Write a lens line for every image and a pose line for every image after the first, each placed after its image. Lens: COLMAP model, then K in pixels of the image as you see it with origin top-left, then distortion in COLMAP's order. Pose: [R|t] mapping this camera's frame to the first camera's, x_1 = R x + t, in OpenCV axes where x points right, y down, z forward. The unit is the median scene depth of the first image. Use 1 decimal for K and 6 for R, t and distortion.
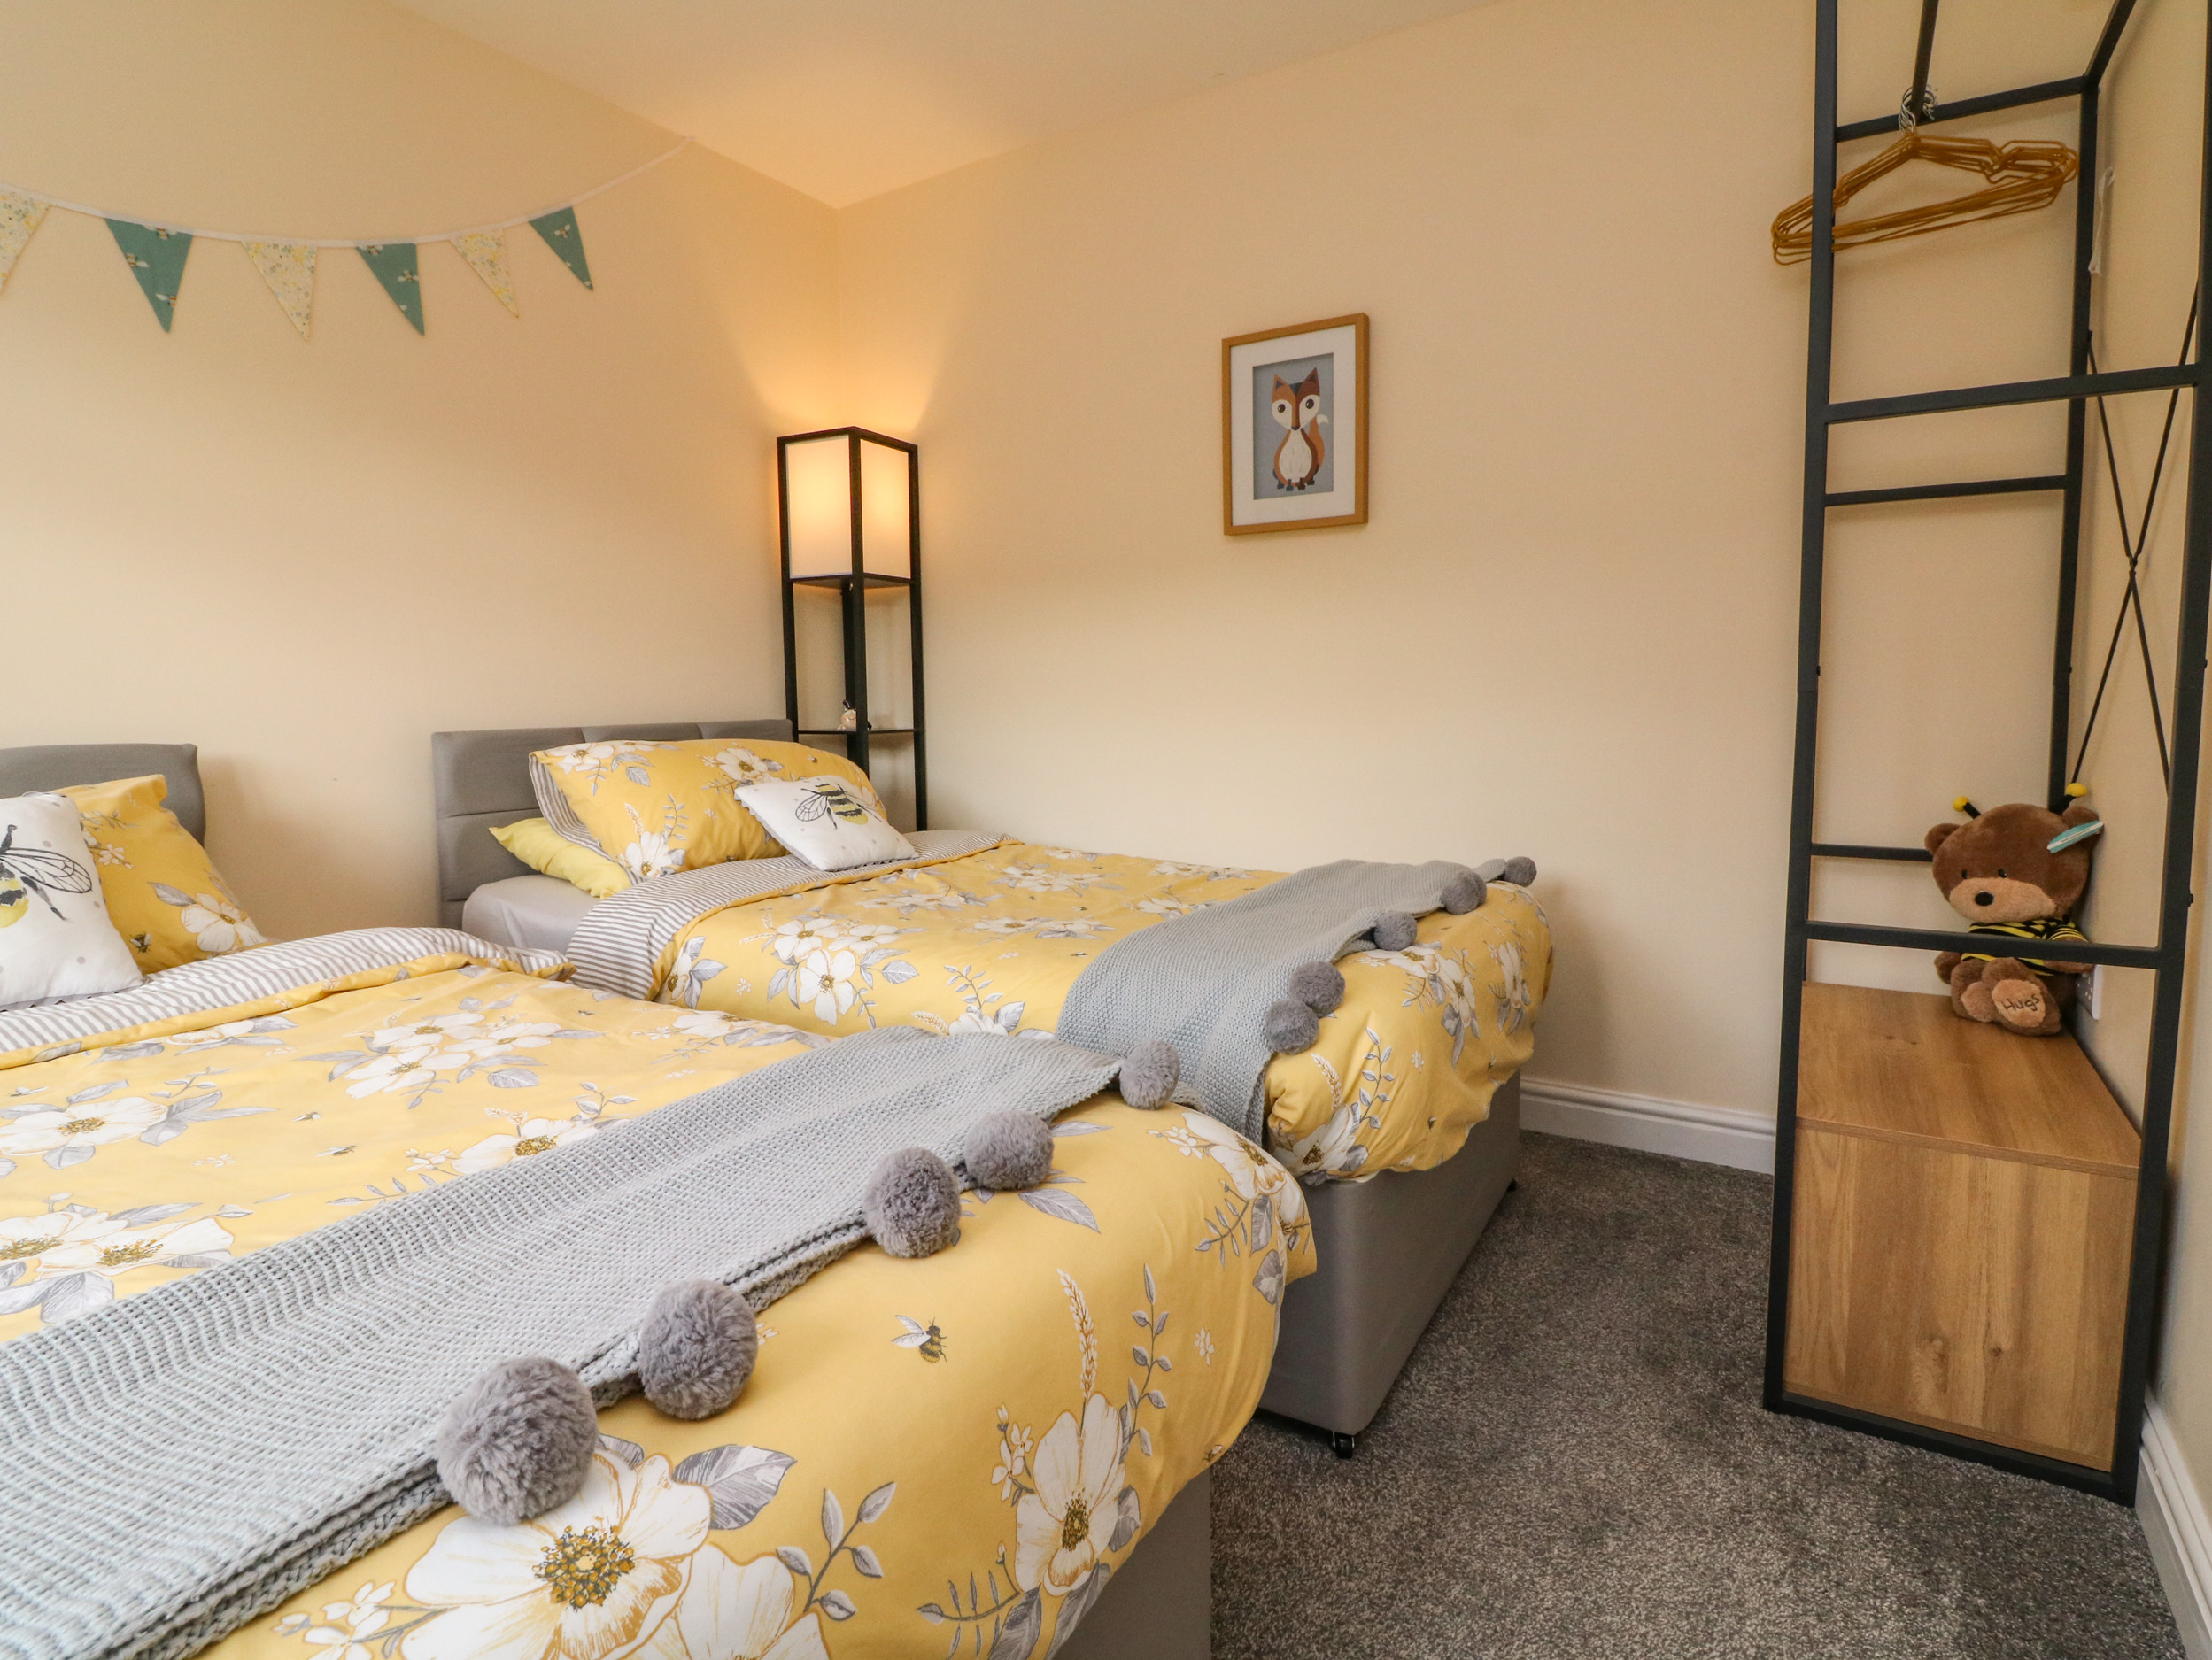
lens RADIAL K [[1163.7, 0, 1116.2], [0, 1163.7, 789.9], [0, 0, 1]] dist [0.001125, -0.015002]
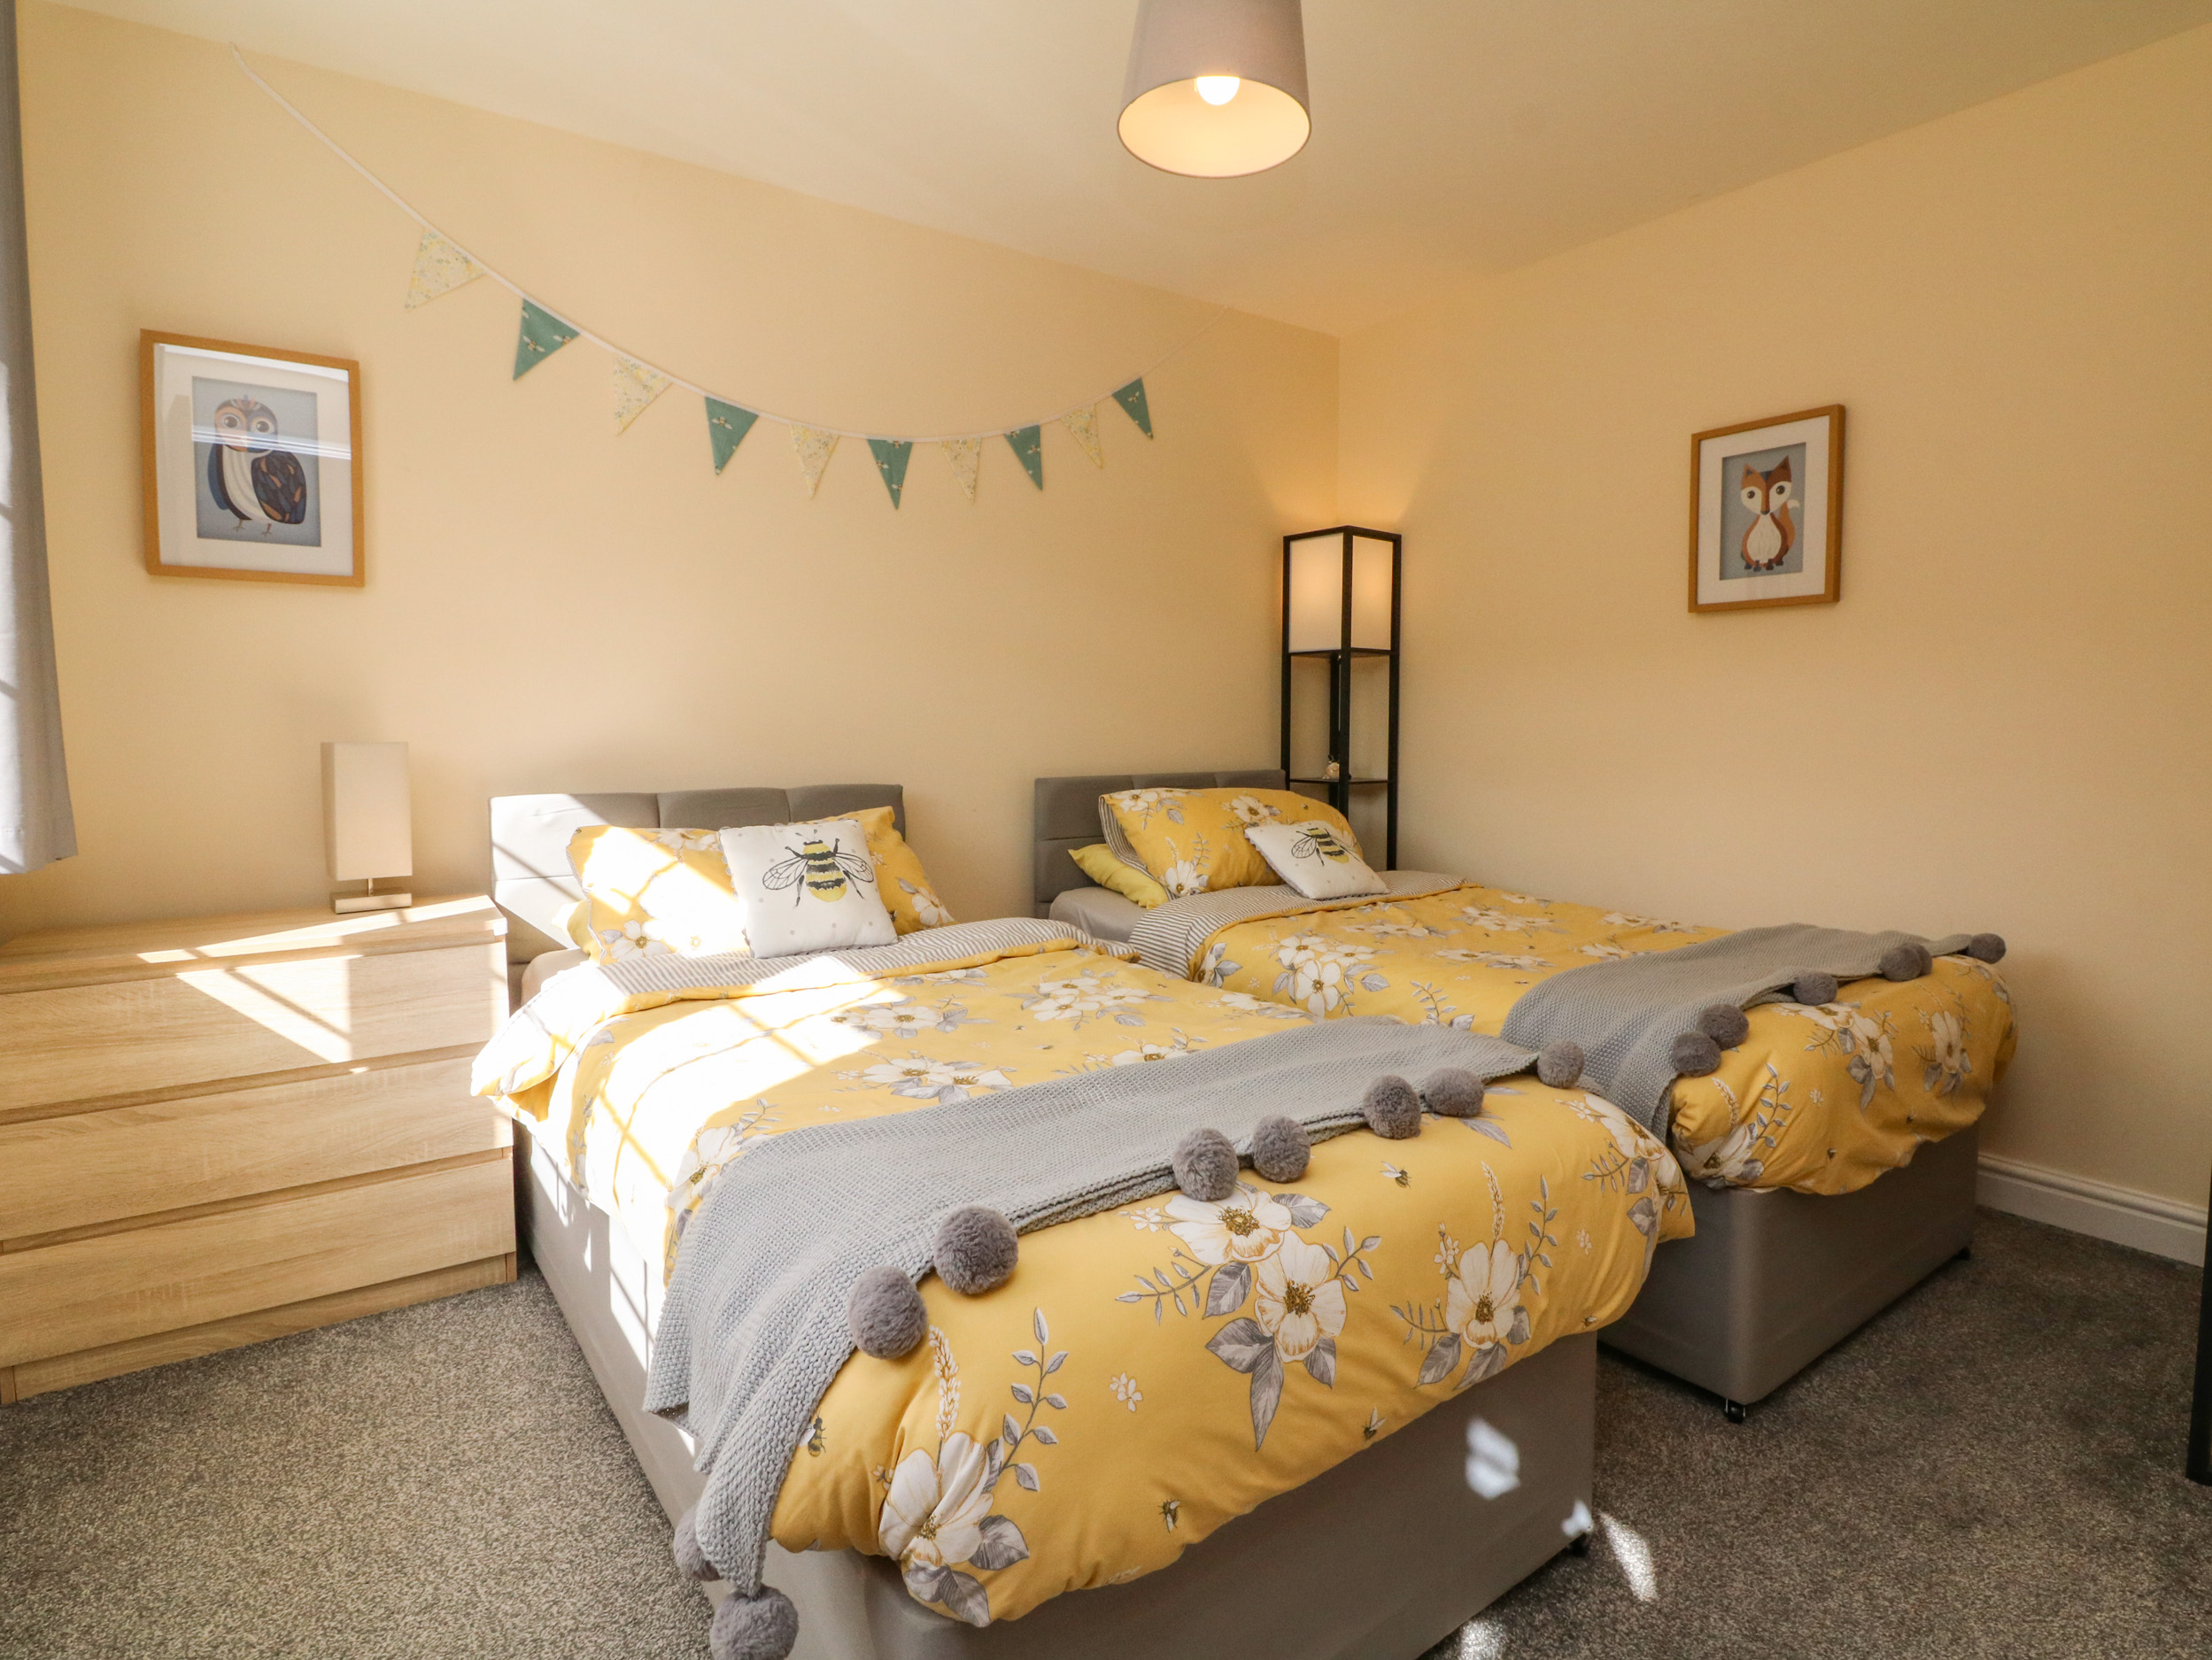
lens RADIAL K [[1163.7, 0, 1116.2], [0, 1163.7, 789.9], [0, 0, 1]] dist [0.001125, -0.015002]
pose [[0.922760, 0.034845, -0.383797, 0.038781], [-0.044411, 0.998884, -0.016089, -0.024848], [0.382808, 0.031891, 0.923277, -0.323584]]
